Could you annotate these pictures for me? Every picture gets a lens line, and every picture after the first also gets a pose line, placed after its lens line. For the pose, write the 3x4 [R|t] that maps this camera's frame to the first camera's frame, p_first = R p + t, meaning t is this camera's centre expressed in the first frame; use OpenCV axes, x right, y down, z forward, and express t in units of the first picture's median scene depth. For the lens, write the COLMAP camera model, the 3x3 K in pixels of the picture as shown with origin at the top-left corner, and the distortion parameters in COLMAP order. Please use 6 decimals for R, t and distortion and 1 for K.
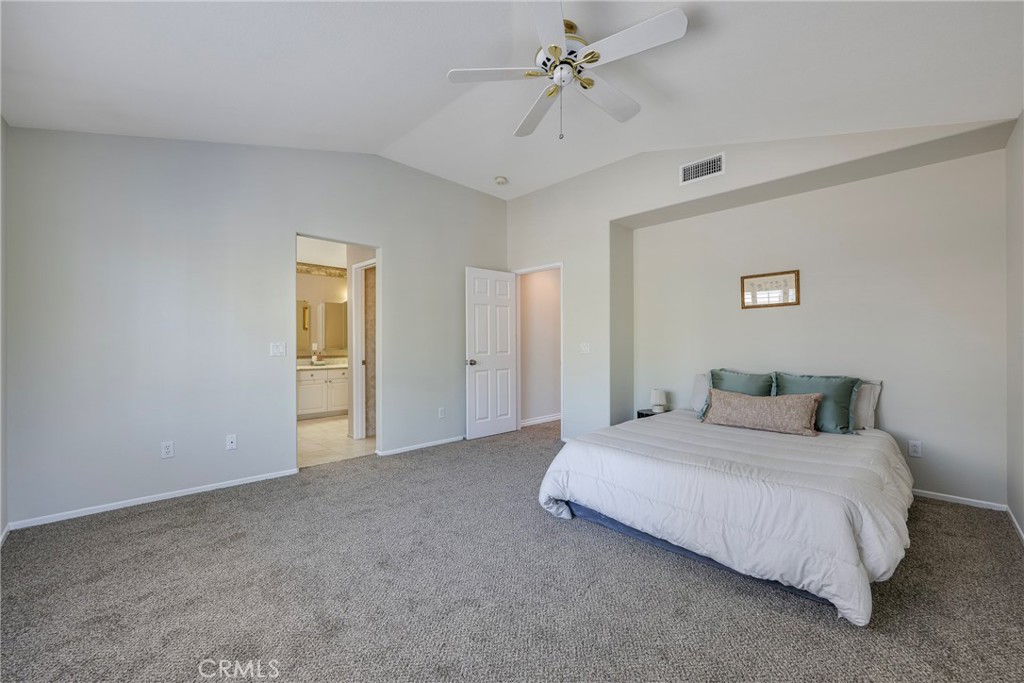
lens RADIAL K [[405.8, 0, 509.9], [0, 405.8, 347.9], [0, 0, 1]] dist [-0.001204, -0.000044]
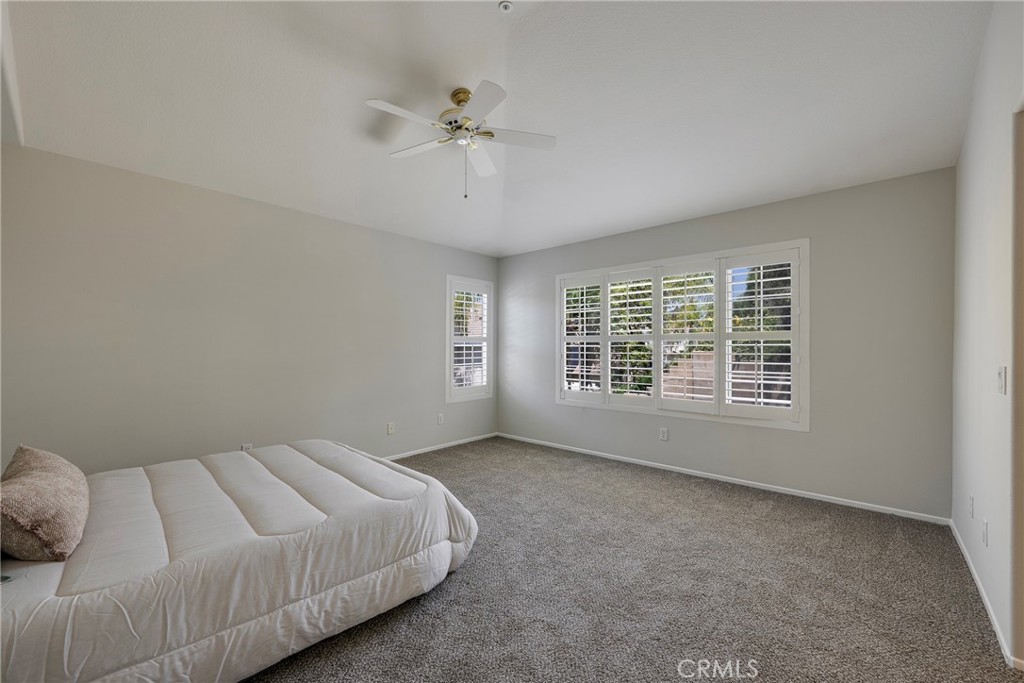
lens RADIAL K [[405.8, 0, 509.9], [0, 405.8, 347.9], [0, 0, 1]] dist [-0.001204, -0.000044]
pose [[-0.998048, 0.000931, -0.062447, 0.042359], [0.000242, 0.999939, 0.011028, -0.036711], [0.062453, 0.010992, -0.997987, 1.408211]]
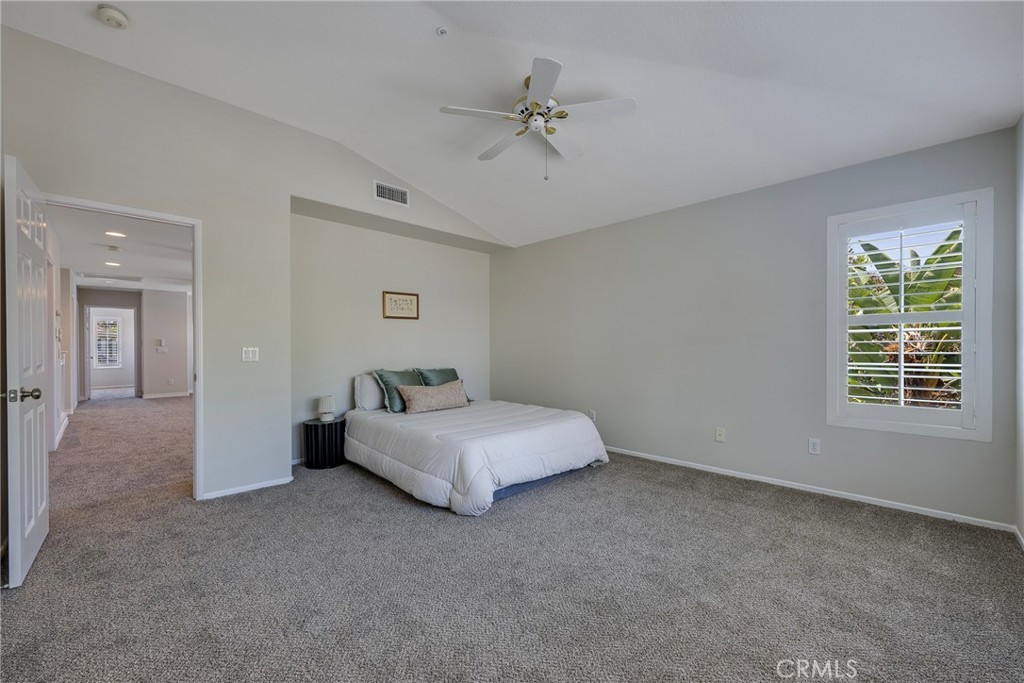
lens RADIAL K [[405.8, 0, 509.9], [0, 405.8, 347.9], [0, 0, 1]] dist [-0.001204, -0.000044]
pose [[-0.011226, -0.002263, 0.999934, -0.680450], [0.014297, 0.999895, 0.002424, -0.006451], [-0.999835, 0.014324, -0.011192, 0.697040]]
